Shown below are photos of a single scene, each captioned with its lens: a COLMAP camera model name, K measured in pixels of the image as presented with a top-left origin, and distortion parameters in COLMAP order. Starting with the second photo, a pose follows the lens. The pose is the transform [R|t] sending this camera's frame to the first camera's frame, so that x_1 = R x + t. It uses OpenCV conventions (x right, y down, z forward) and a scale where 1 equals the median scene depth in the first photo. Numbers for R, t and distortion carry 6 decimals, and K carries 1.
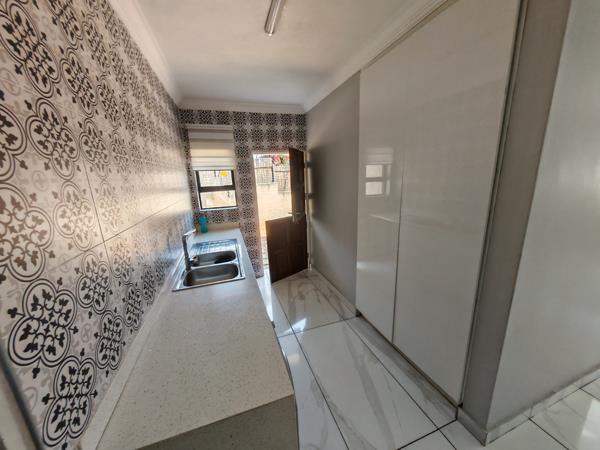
lens RADIAL K [[223.9, 0, 299.6], [0, 223.9, 227.4], [0, 0, 1]] dist [-0.005653, -0.000130]
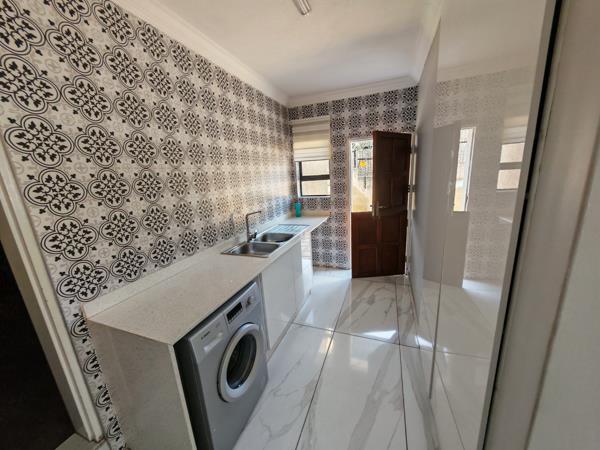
lens RADIAL K [[223.9, 0, 299.0], [0, 223.9, 227.6], [0, 0, 1]] dist [-0.005653, -0.000130]
pose [[0.772000, 0.146399, -0.618533, 0.289770], [-0.122730, 0.989134, 0.080933, -0.015257], [0.623661, 0.013432, 0.781579, 0.121540]]
